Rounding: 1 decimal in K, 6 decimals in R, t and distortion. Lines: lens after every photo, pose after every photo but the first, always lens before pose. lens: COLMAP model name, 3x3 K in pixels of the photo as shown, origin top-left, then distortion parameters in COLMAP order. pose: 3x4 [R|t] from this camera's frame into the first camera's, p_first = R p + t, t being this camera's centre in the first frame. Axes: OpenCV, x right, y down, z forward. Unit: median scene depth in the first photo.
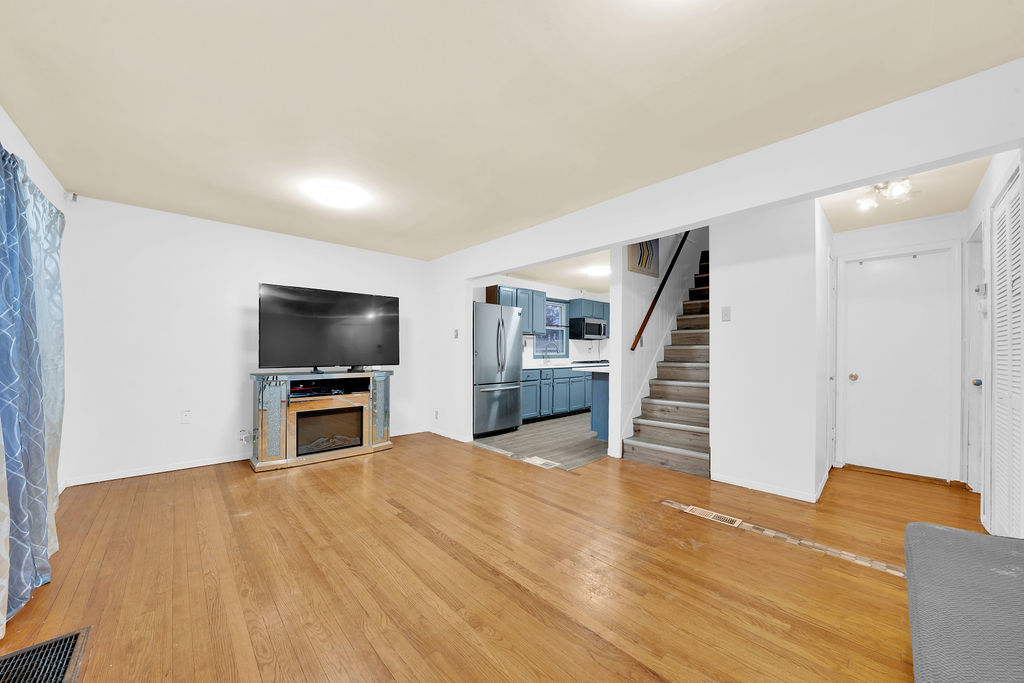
lens RADIAL K [[362.6, 0, 513.7], [0, 362.6, 349.3], [0, 0, 1]] dist [-0.015446, 0.000297]
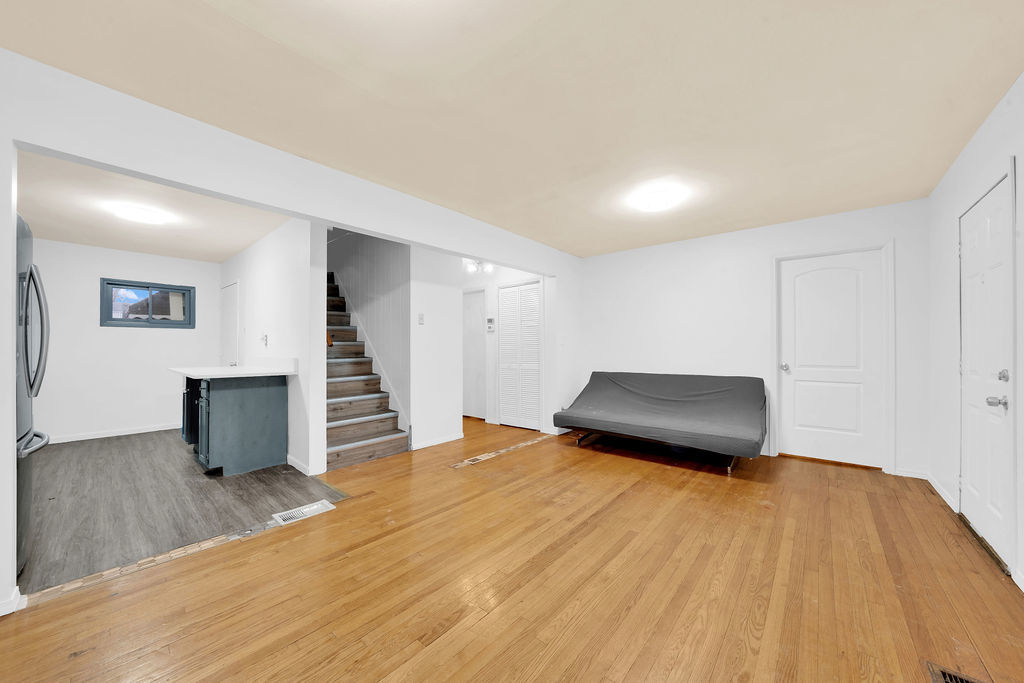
lens RADIAL K [[362.6, 0, 510.3], [0, 362.6, 345.7], [0, 0, 1]] dist [-0.015446, 0.000297]
pose [[-0.102118, 0.003405, 0.994766, -0.534028], [-0.005637, 0.999976, -0.004001, 0.001817], [-0.994756, -0.006016, -0.102096, 0.580292]]
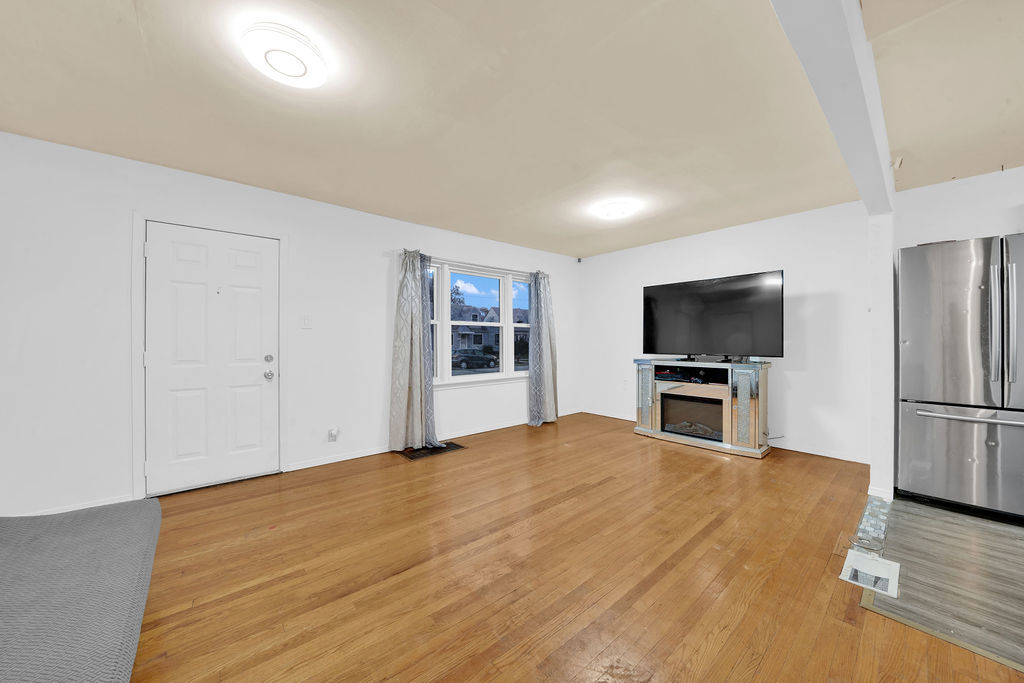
lens RADIAL K [[362.6, 0, 522.8], [0, 362.6, 336.8], [0, 0, 1]] dist [-0.015446, 0.000297]
pose [[-0.016721, -0.014689, -0.999752, 0.468280], [0.008979, 0.999850, -0.014841, 0.005953], [0.999820, -0.009225, -0.016587, 0.467028]]
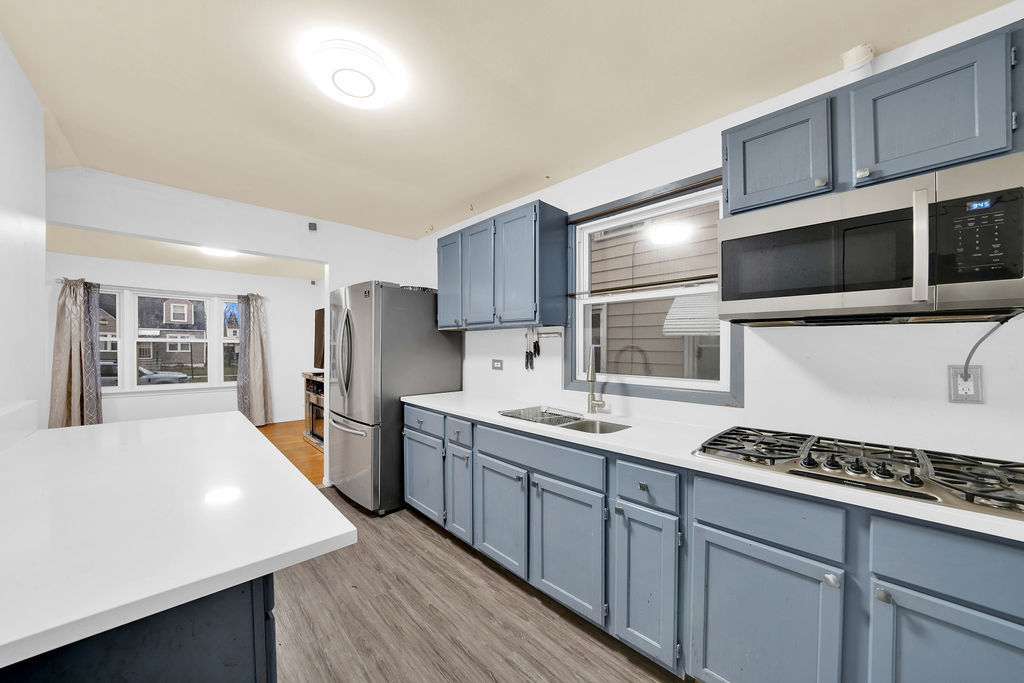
lens RADIAL K [[362.6, 0, 508.6], [0, 362.6, 356.4], [0, 0, 1]] dist [-0.015446, 0.000297]
pose [[0.006624, 0.018955, -0.999798, 0.627294], [-0.003096, 0.999816, 0.018935, -0.020852], [0.999973, 0.002970, 0.006682, 1.422945]]
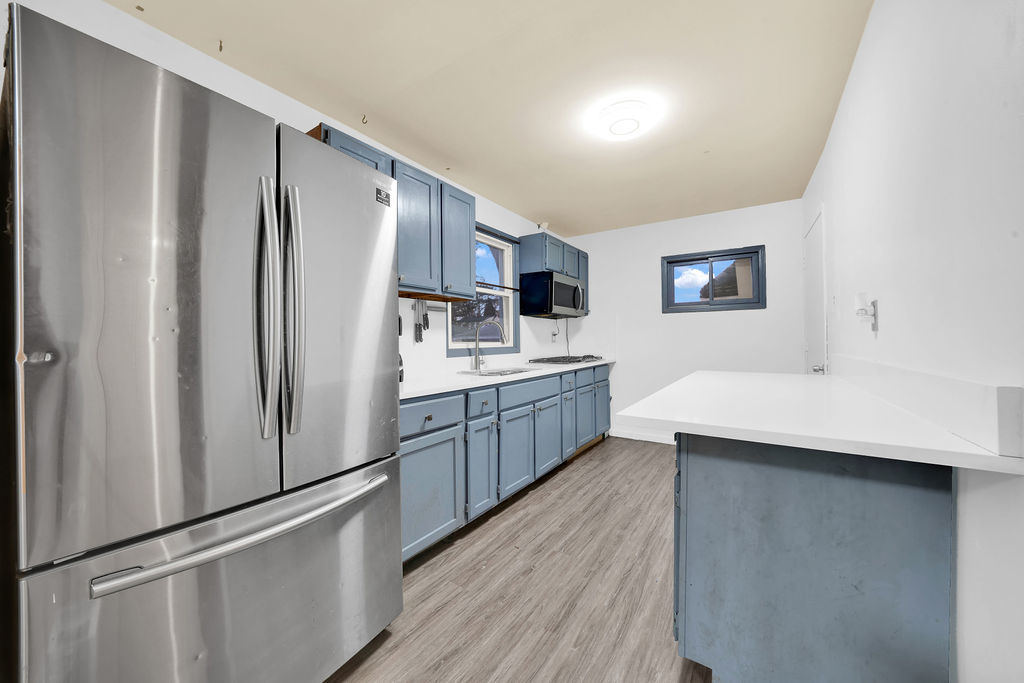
lens RADIAL K [[362.6, 0, 515.5], [0, 362.6, 340.1], [0, 0, 1]] dist [-0.015446, 0.000297]
pose [[0.973936, -0.008559, 0.226661, 0.056088], [0.007771, 0.999960, 0.004369, 0.006924], [-0.226689, -0.002494, 0.973964, 0.867658]]
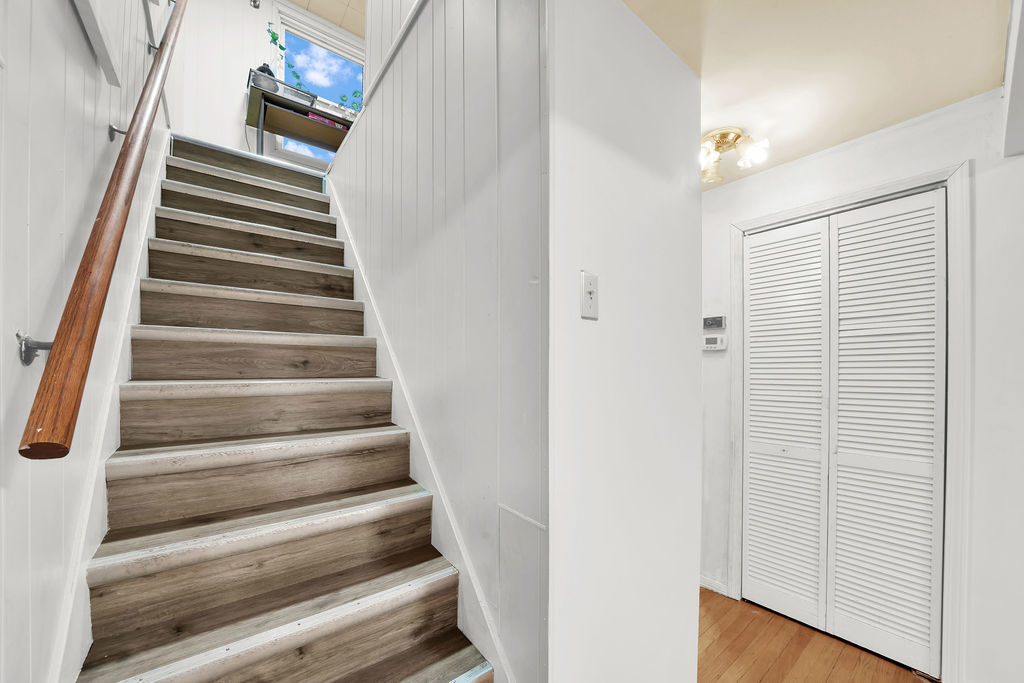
lens RADIAL K [[385.1, 0, 512.8], [0, 385.1, 370.3], [0, 0, 1]] dist [-0.000276, -0.000014]
pose [[0.082317, -0.003136, 0.996601, 0.183566], [-0.011679, 0.999923, 0.004111, -0.025950], [-0.996538, -0.011978, 0.082274, 0.741651]]
